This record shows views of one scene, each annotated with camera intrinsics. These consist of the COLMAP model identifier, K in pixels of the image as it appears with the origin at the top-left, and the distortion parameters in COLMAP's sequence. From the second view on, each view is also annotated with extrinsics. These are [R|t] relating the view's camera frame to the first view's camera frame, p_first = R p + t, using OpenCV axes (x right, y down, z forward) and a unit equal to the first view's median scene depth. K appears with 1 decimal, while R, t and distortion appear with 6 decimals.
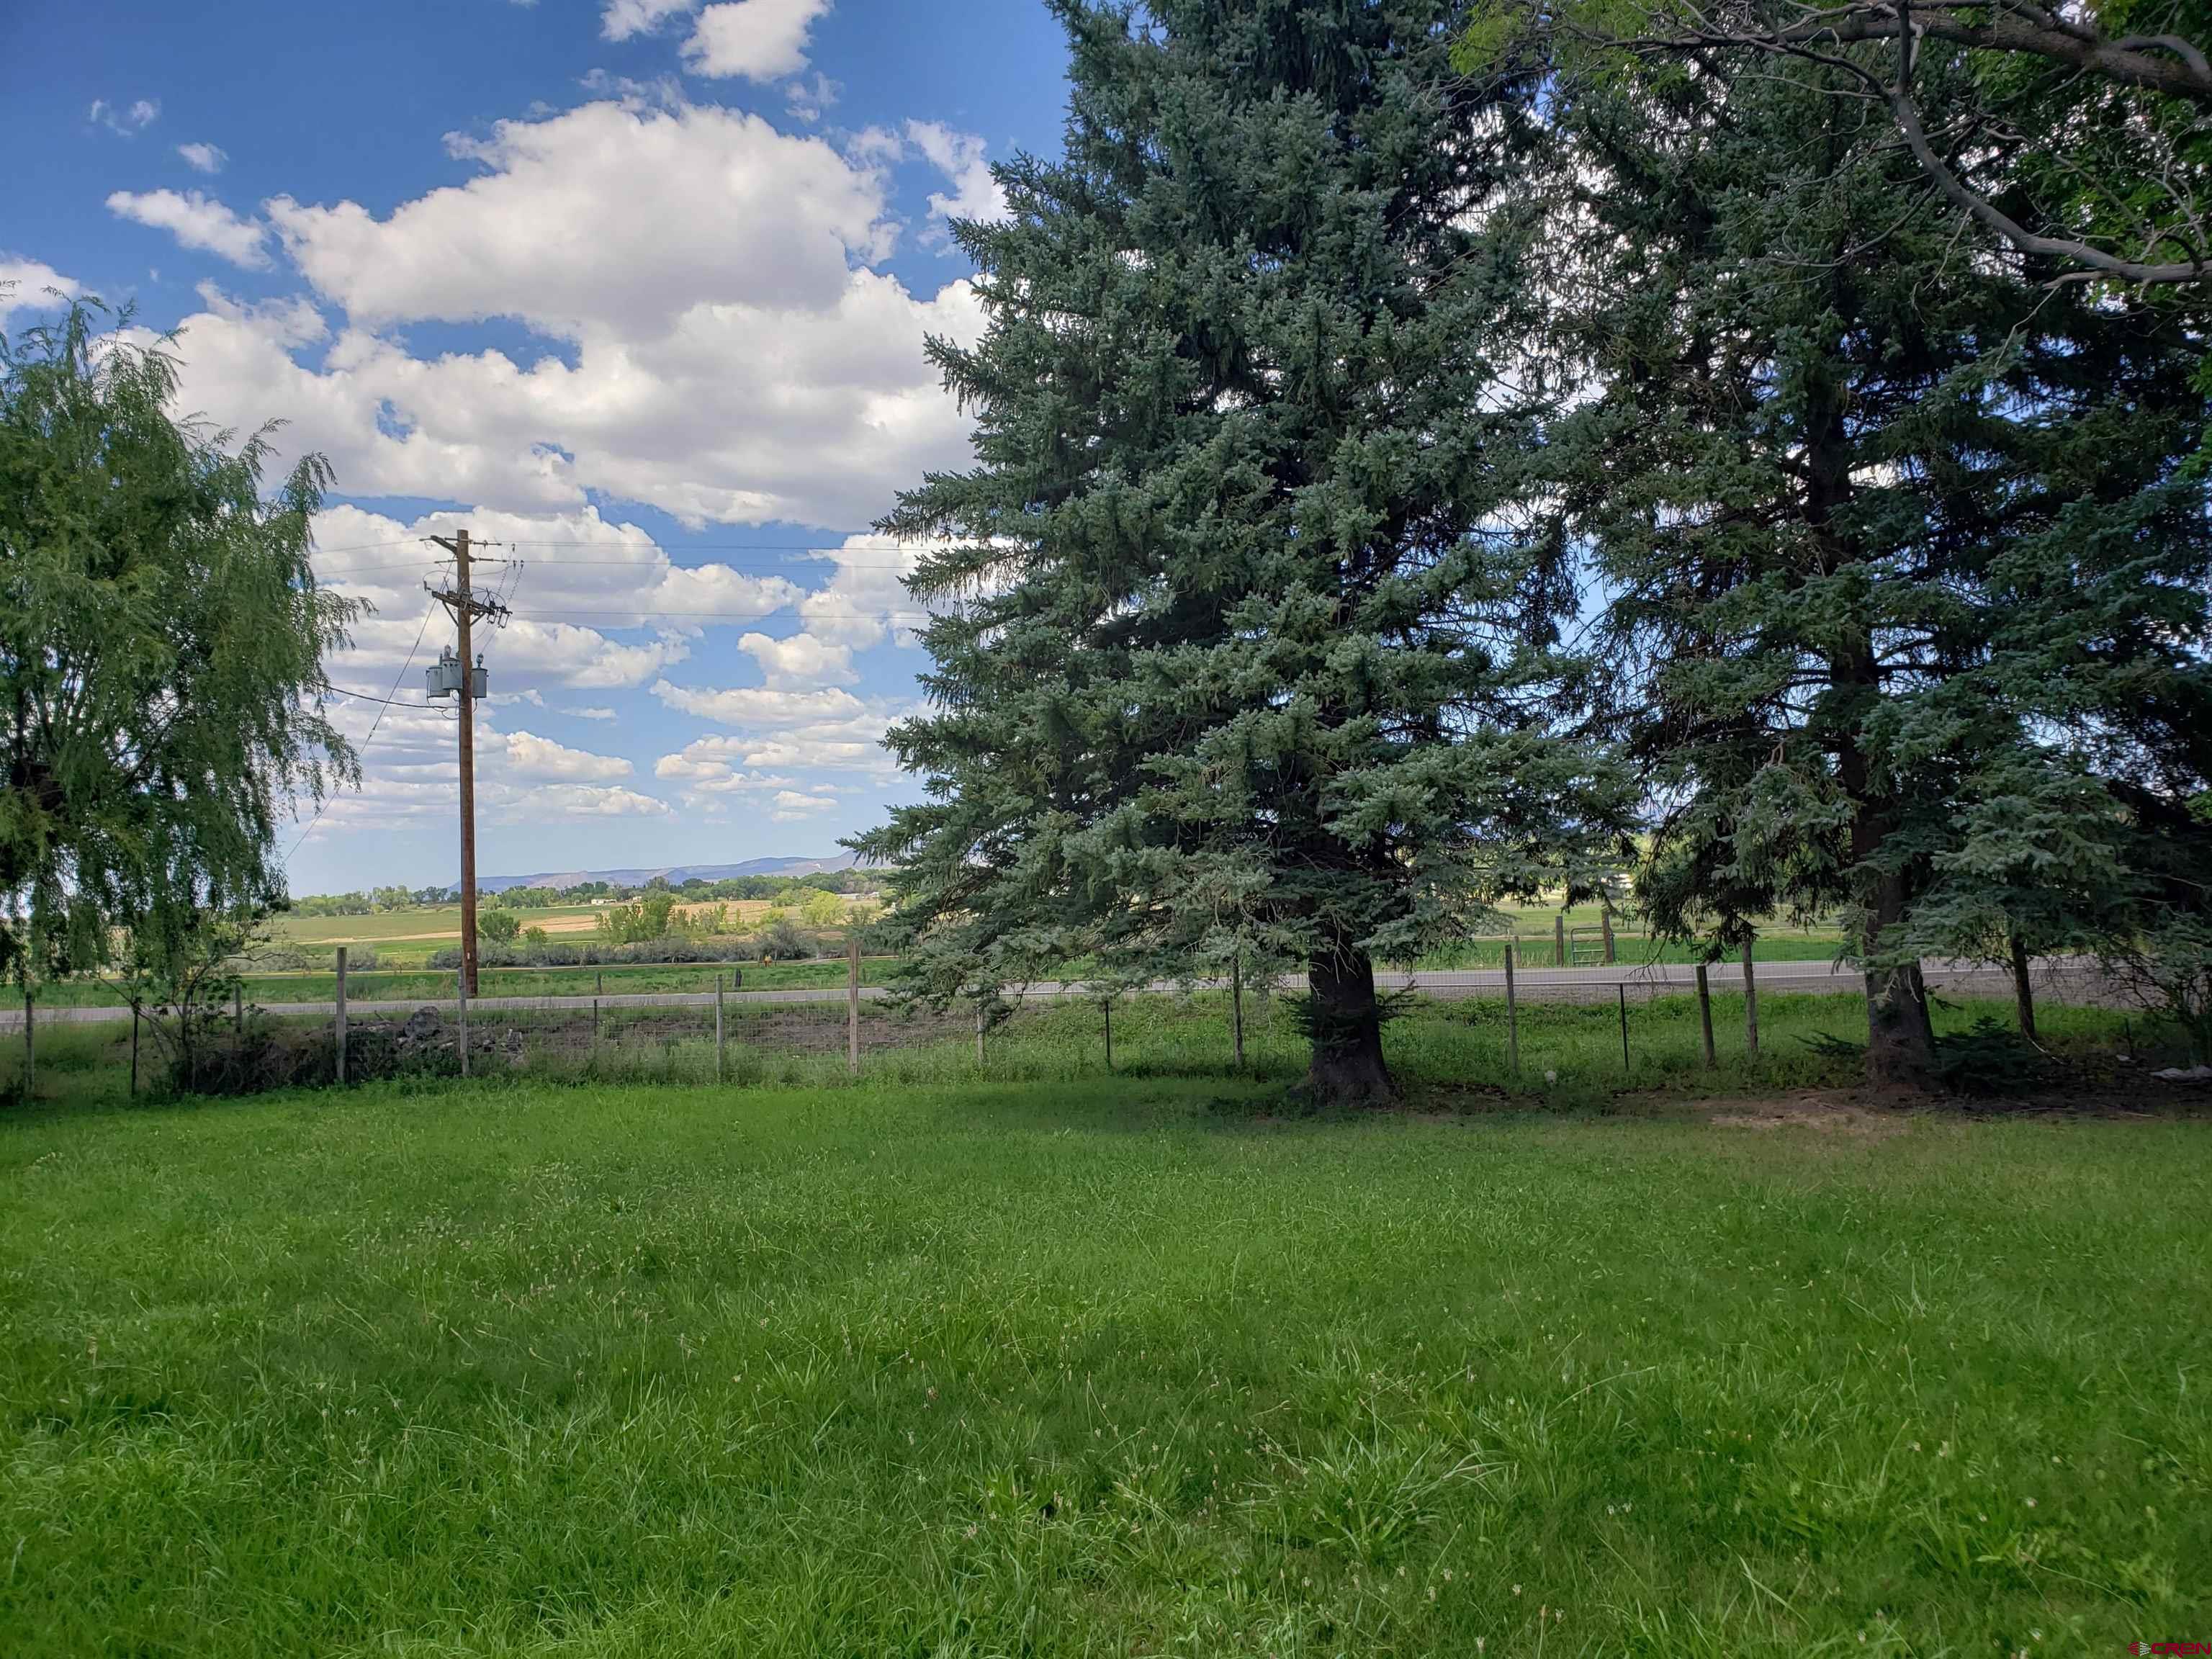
lens RADIAL K [[1741.7, 0, 1106.0], [0, 1741.7, 829.5], [0, 0, 1]] dist [0.039680, -0.036603]
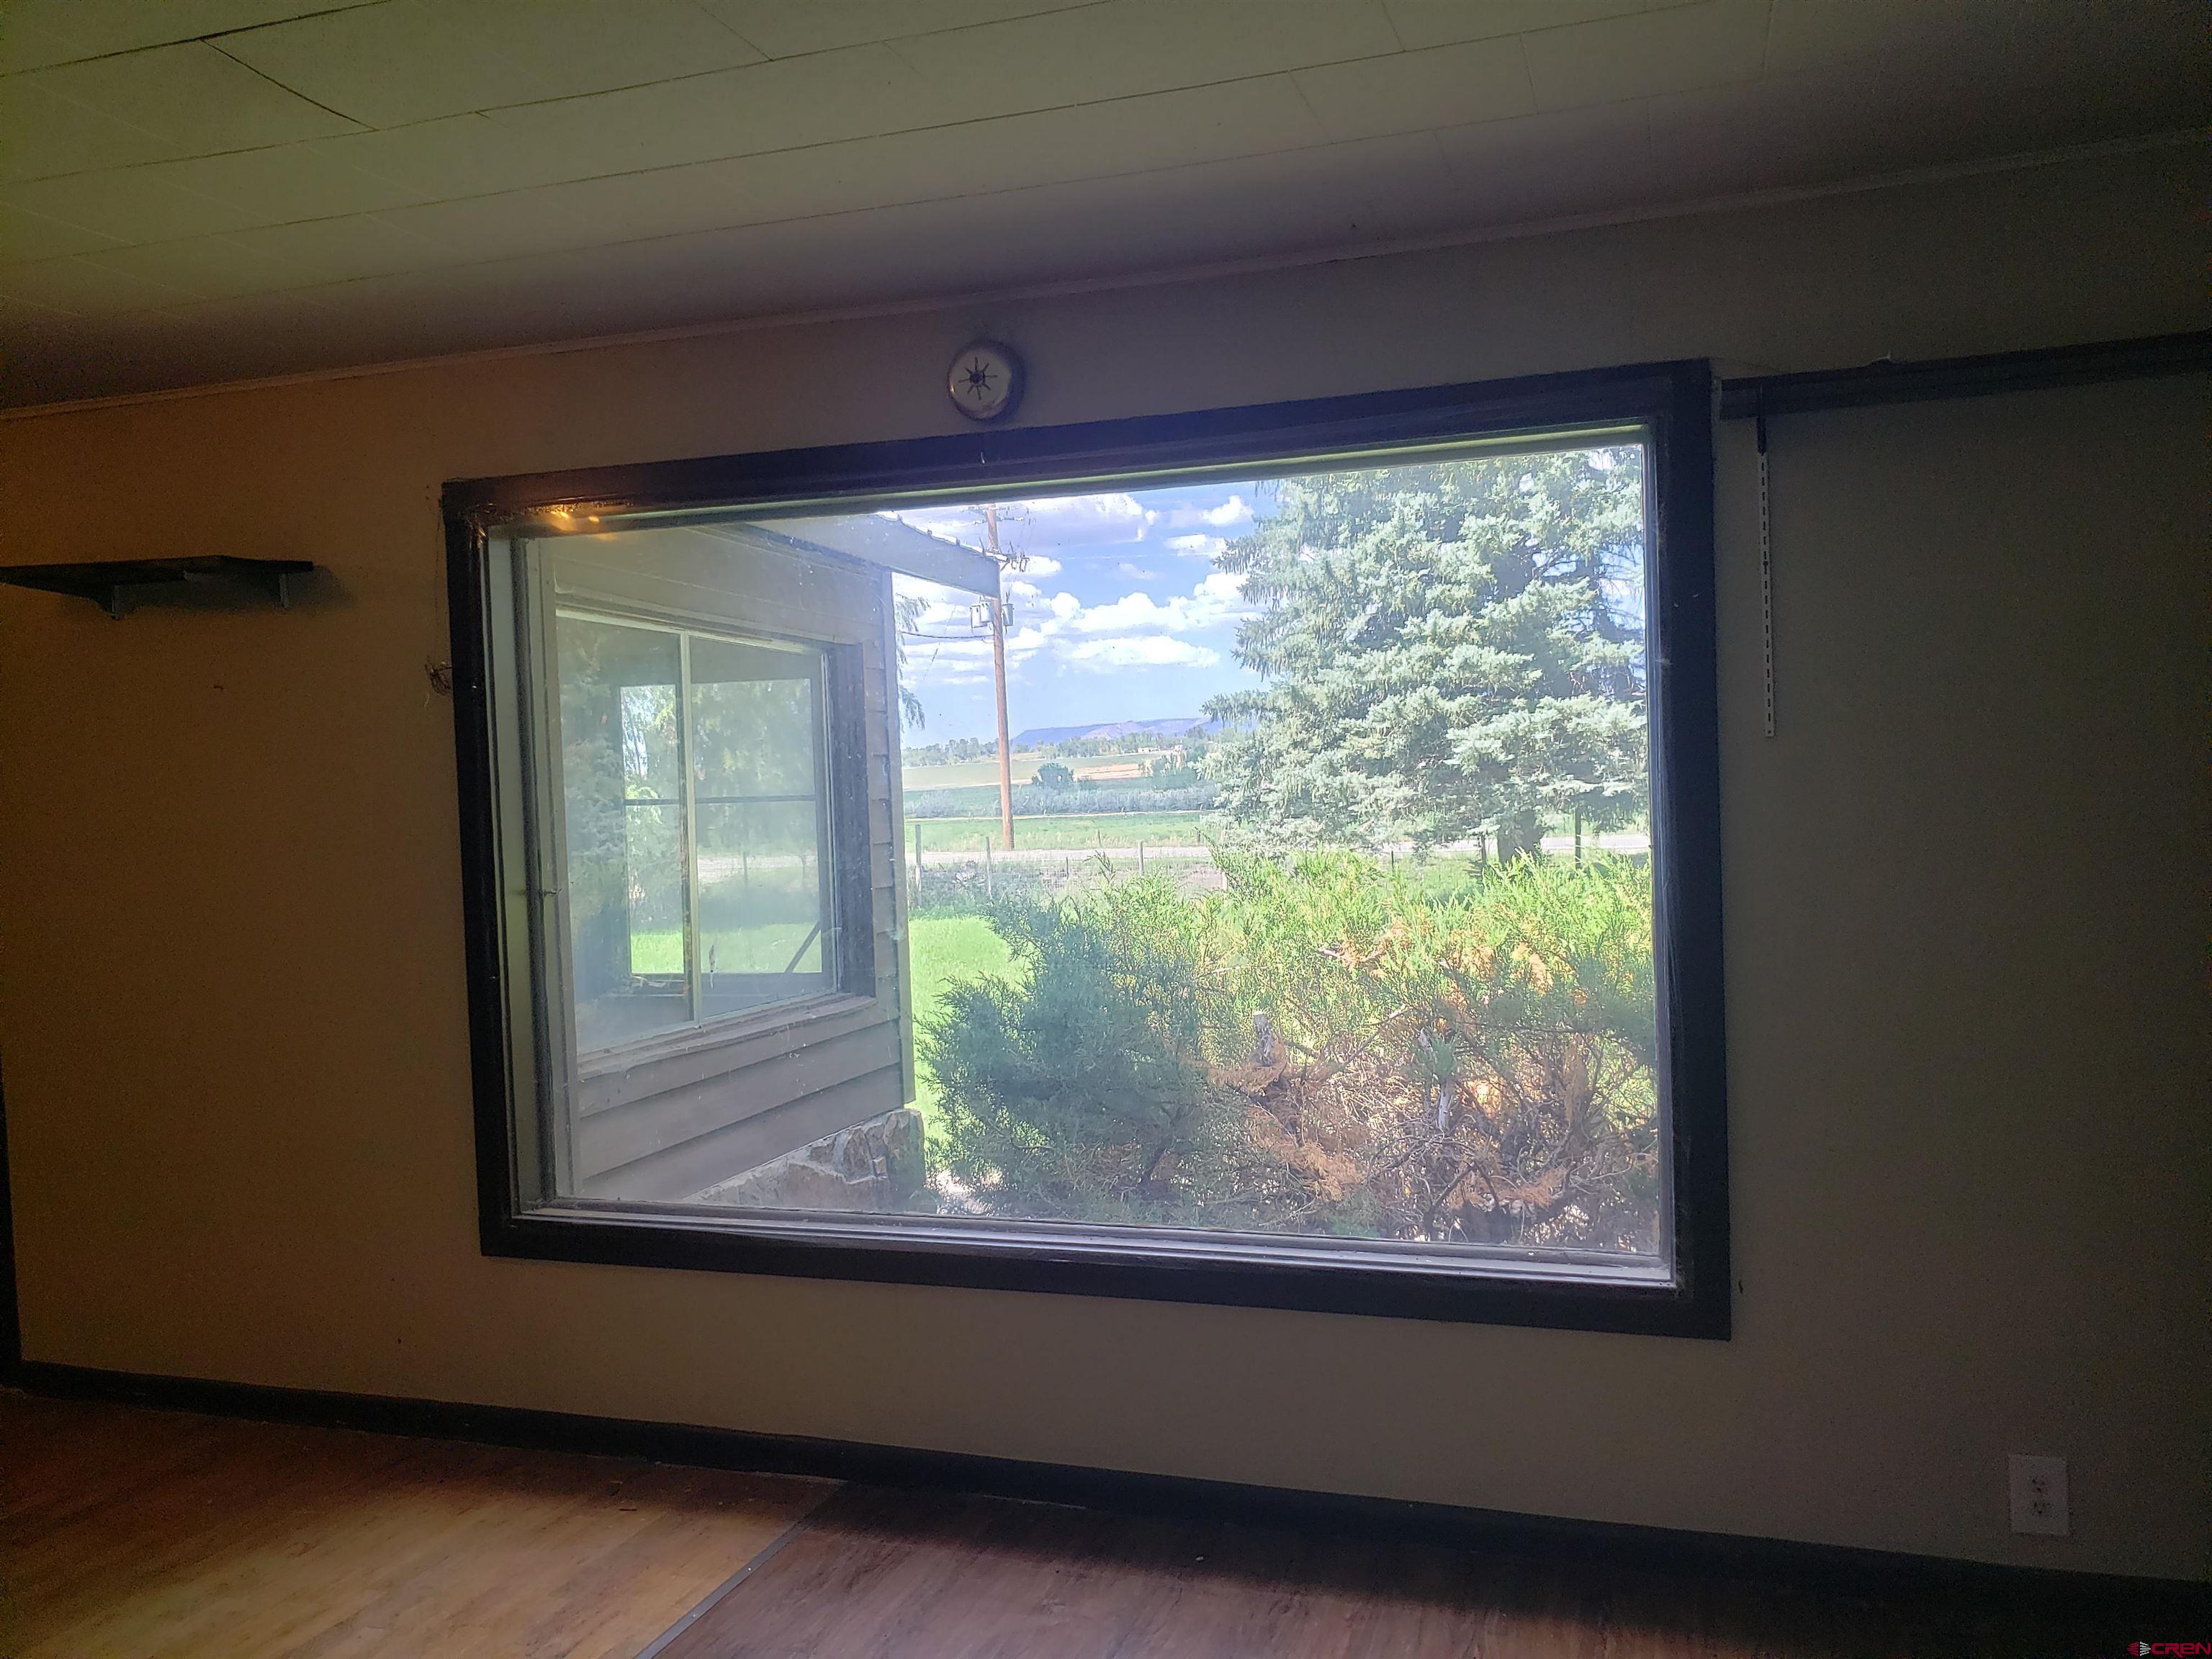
lens RADIAL K [[1741.7, 0, 1106.0], [0, 1741.7, 829.5], [0, 0, 1]] dist [0.039680, -0.036603]
pose [[0.952521, 0.003567, -0.304453, 0.024930], [0.024113, 0.995907, 0.087109, -0.006962], [0.303517, -0.090315, 0.948536, -0.053188]]
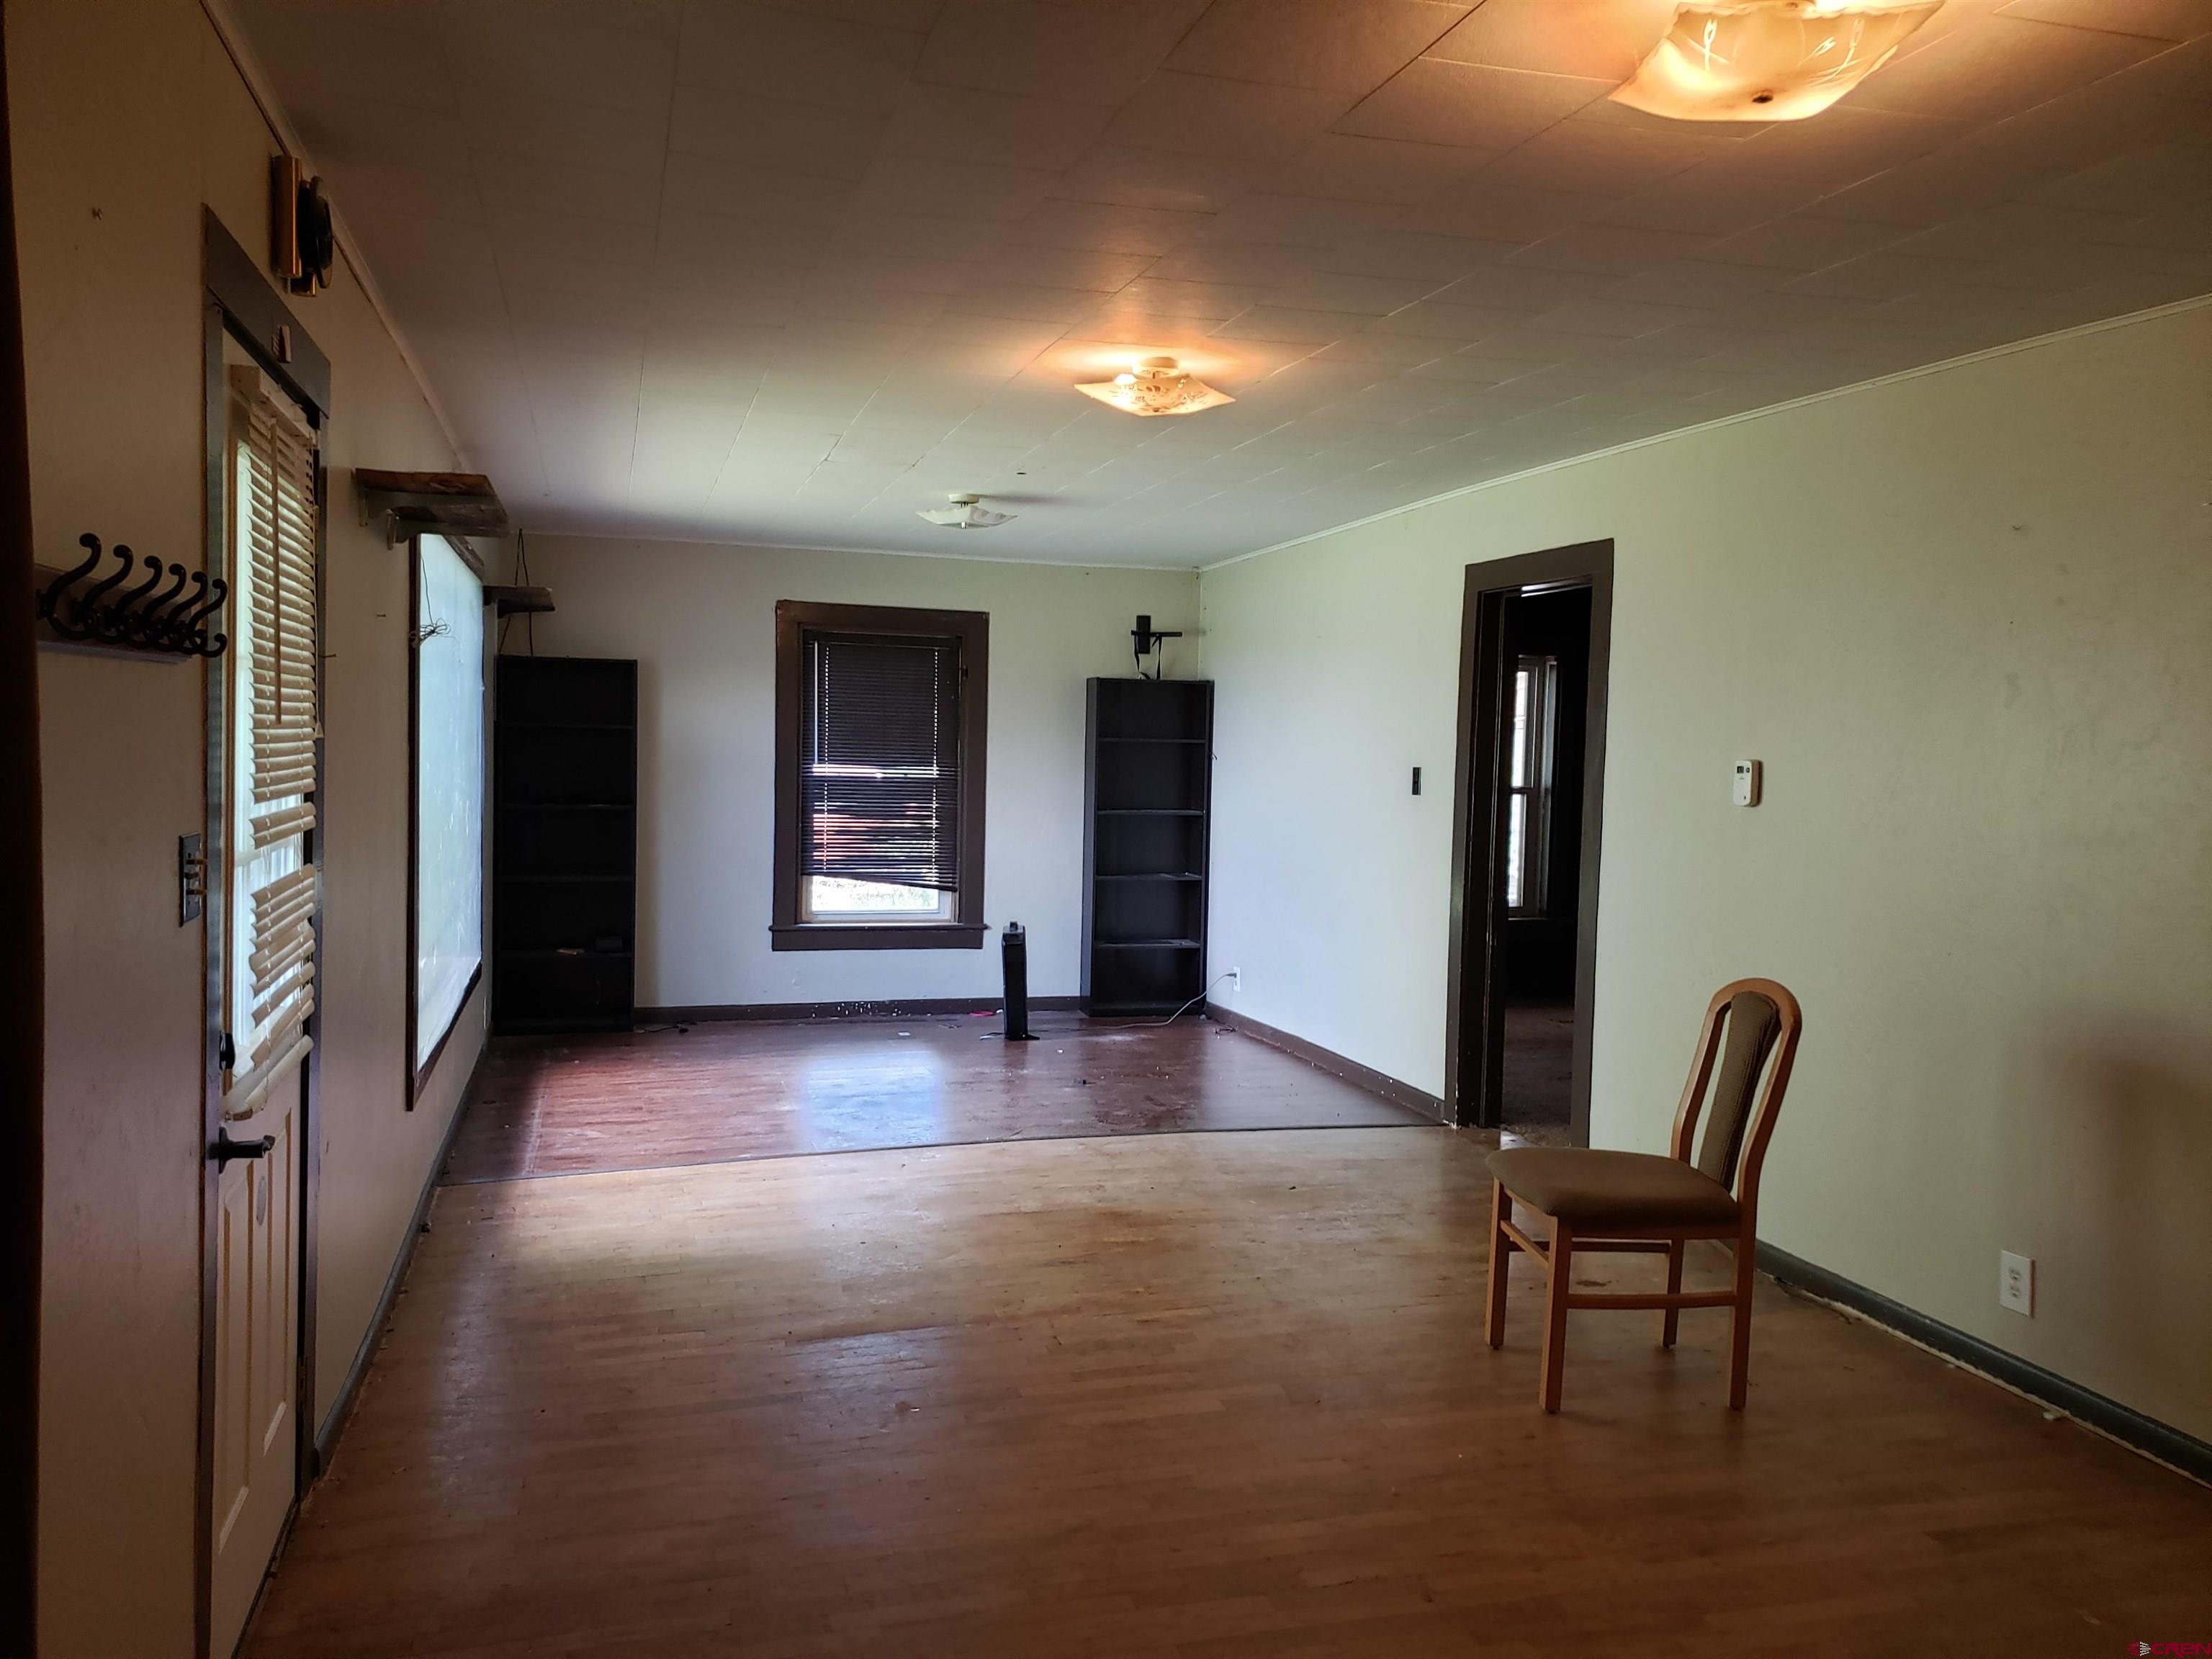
lens RADIAL K [[1728.2, 0, 1106.0], [0, 1728.2, 829.5], [0, 0, 1]] dist [0.221514, -0.391492]
pose [[-0.285277, -0.036973, 0.957732, -0.279965], [-0.055588, 0.998212, 0.021978, 0.003499], [-0.956832, -0.046969, -0.286823, 0.058317]]
